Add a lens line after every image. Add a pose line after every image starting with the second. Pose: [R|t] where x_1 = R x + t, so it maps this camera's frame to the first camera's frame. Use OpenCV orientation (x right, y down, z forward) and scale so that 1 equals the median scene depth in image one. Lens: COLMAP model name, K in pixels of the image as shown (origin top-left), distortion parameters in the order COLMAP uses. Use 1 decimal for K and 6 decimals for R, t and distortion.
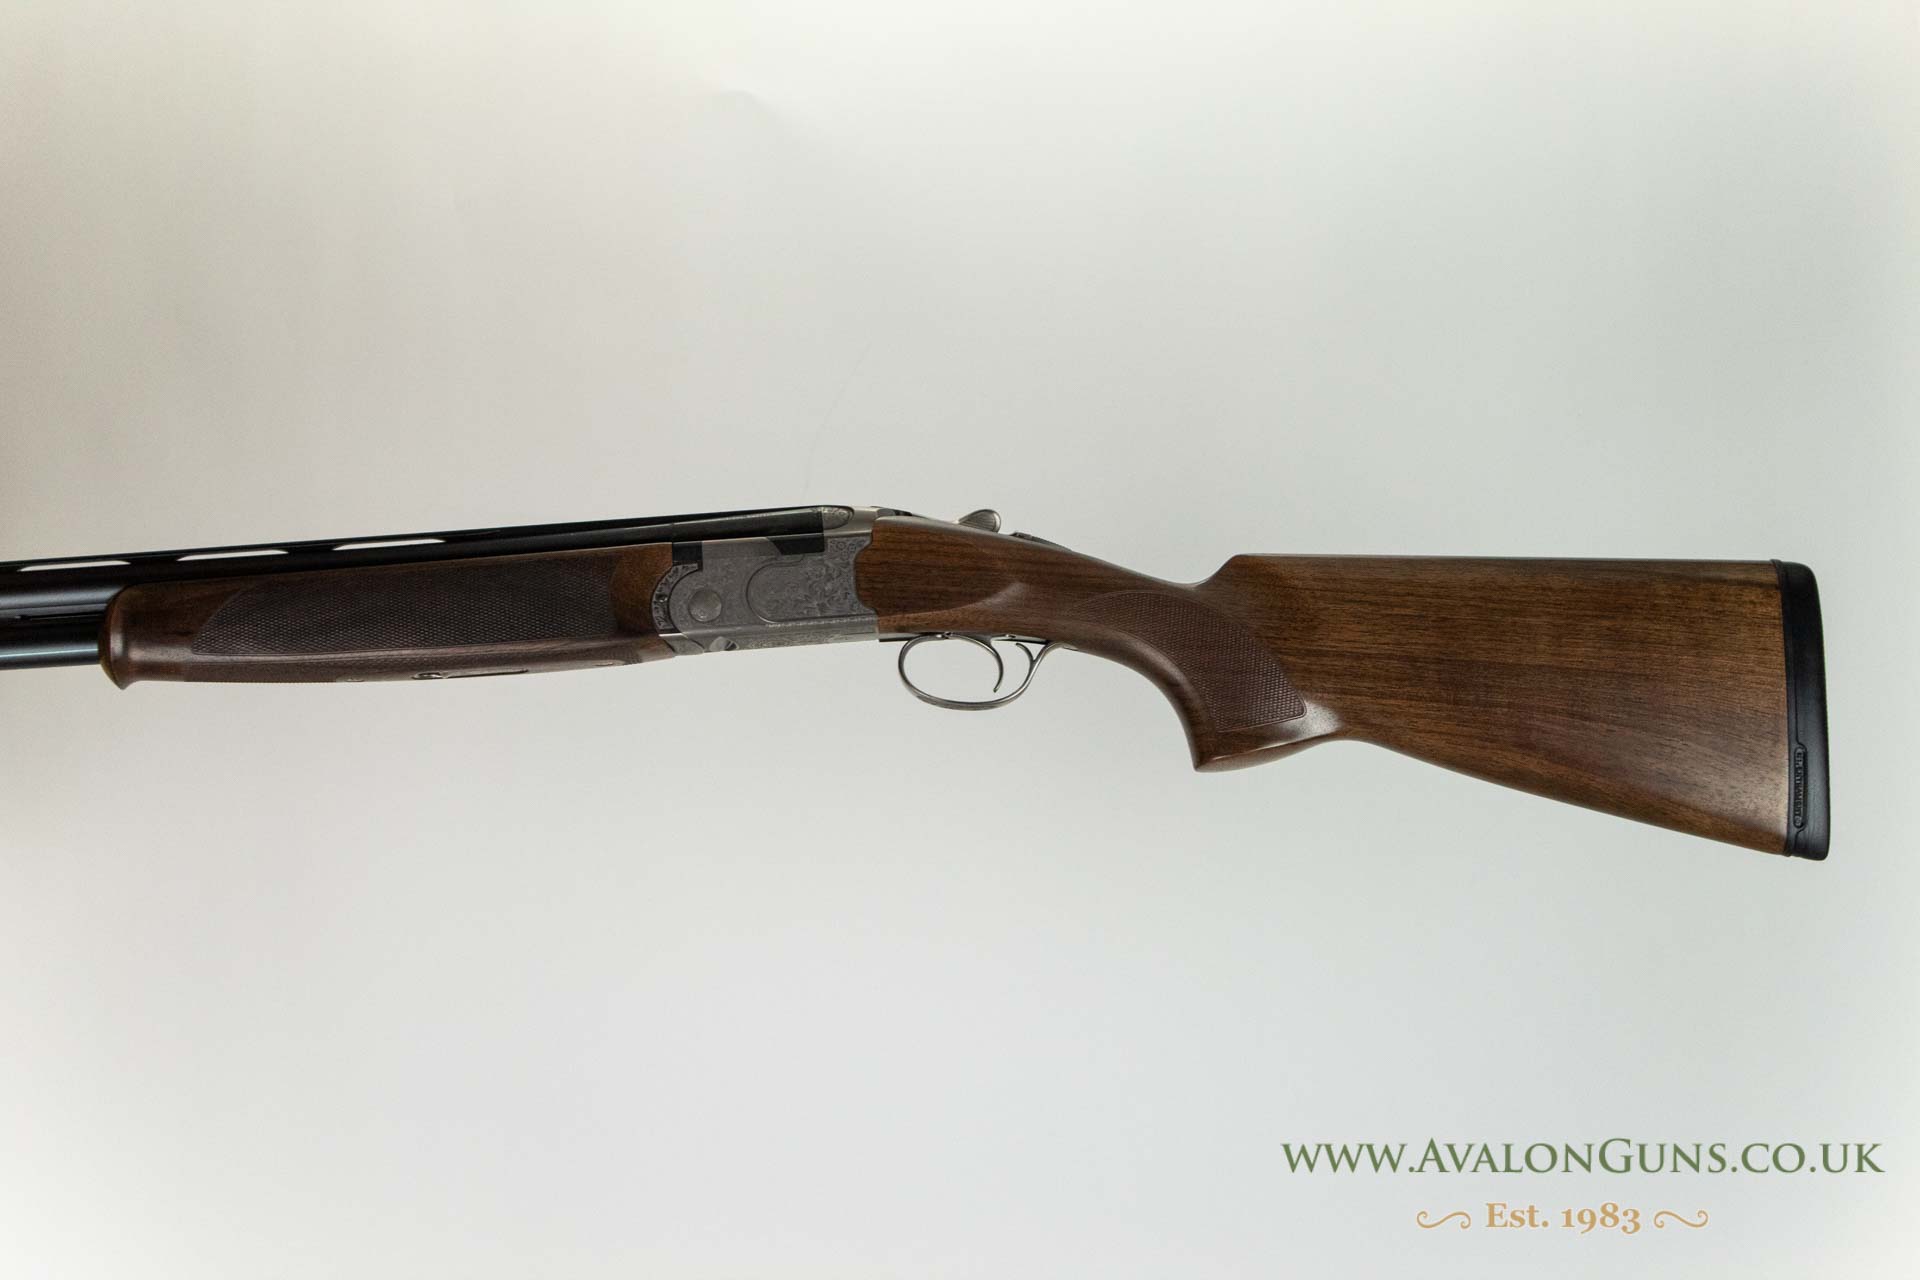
lens RADIAL K [[3767.2, 0, 960.3], [0, 3767.2, 639.7], [0, 0, 1]] dist [0.004048, 0.000000]
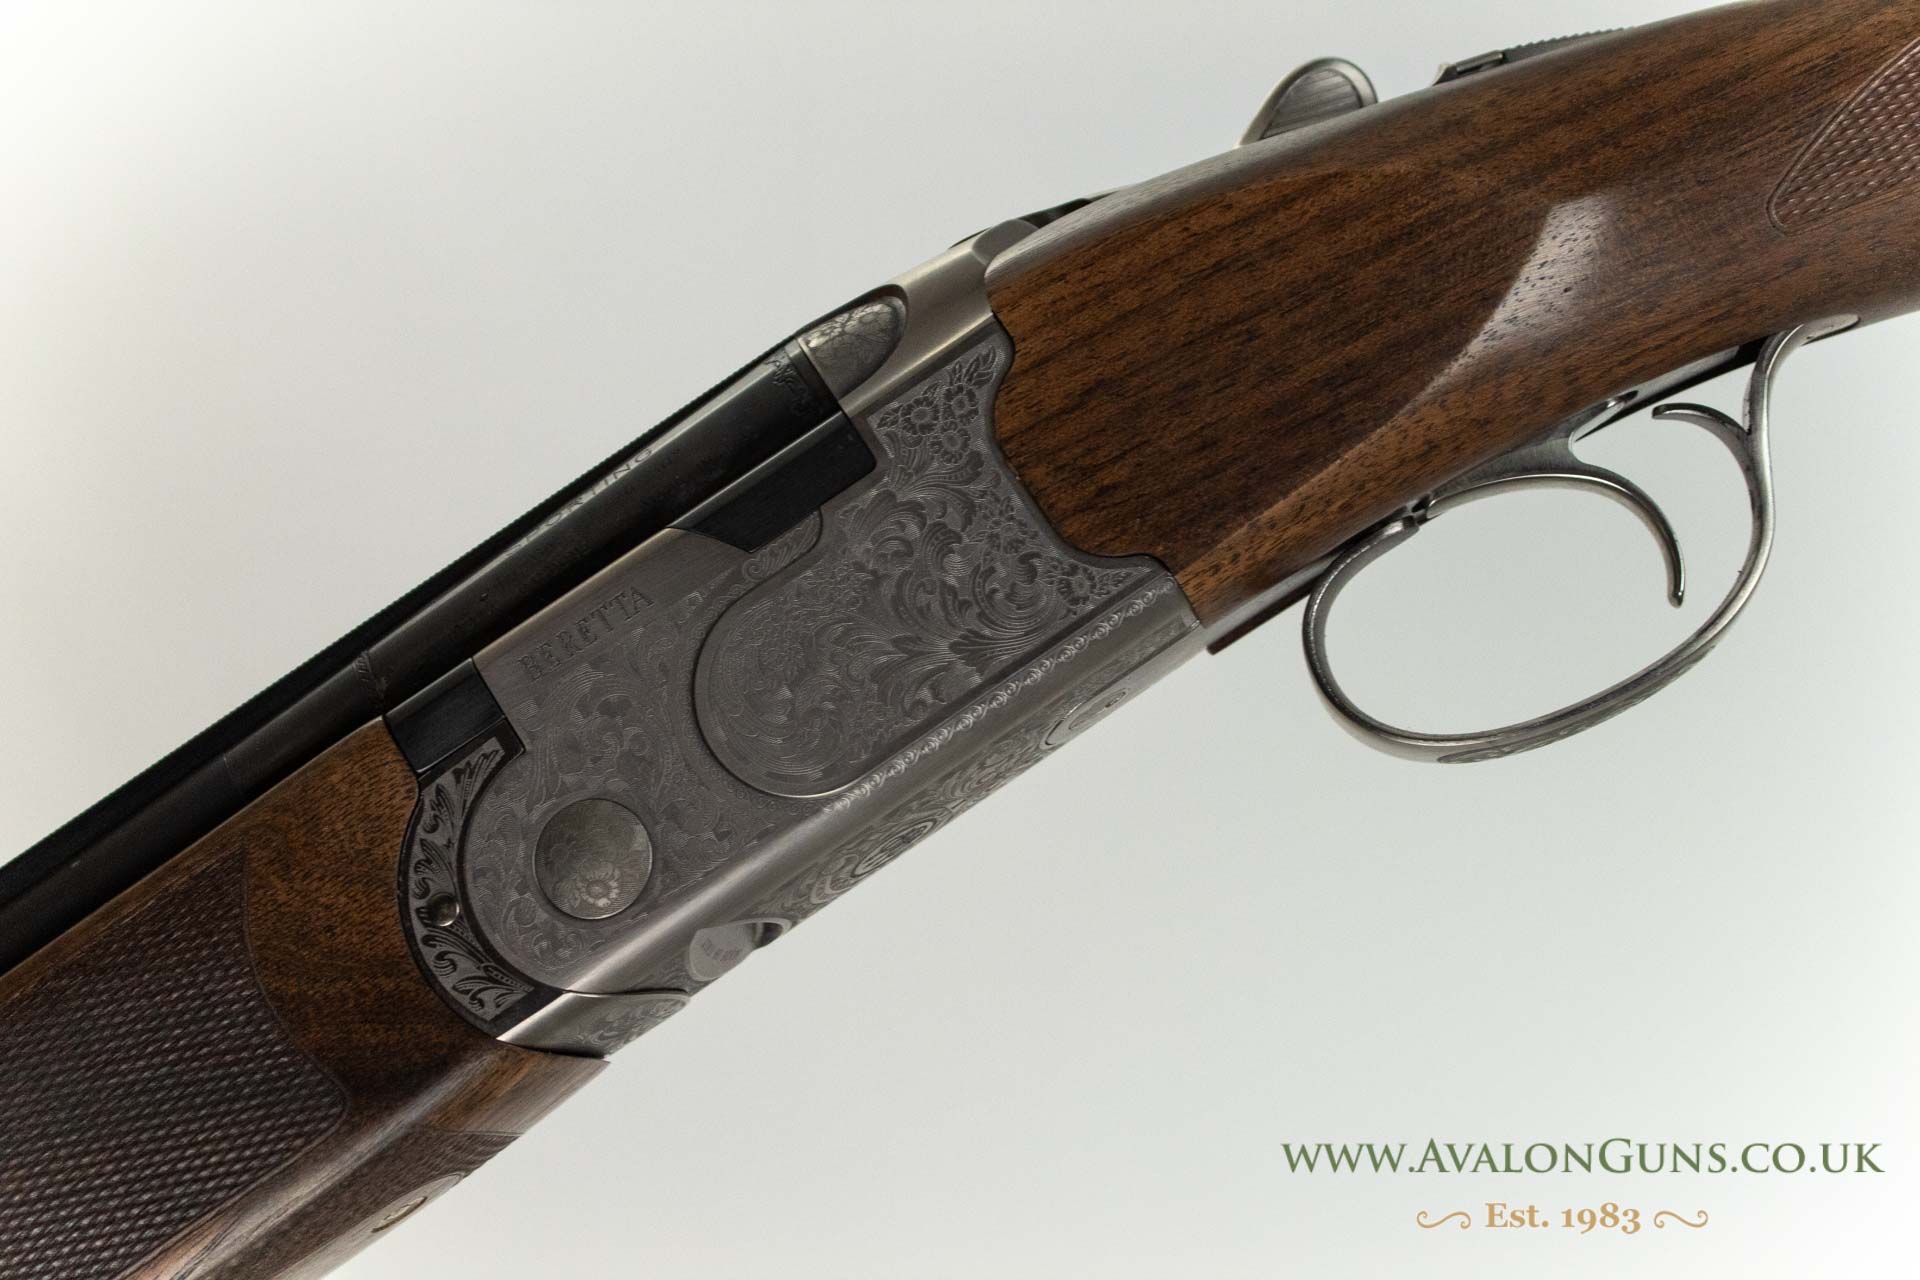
lens RADIAL K [[3315.6, 0, 960.1], [0, 3315.6, 639.8], [0, 0, 1]] dist [-0.015525, 0.000000]
pose [[0.866882, -0.497143, -0.036925, -0.028442], [0.496734, 0.867668, -0.020191, -0.004838], [0.042077, -0.000838, 0.999114, 0.762436]]
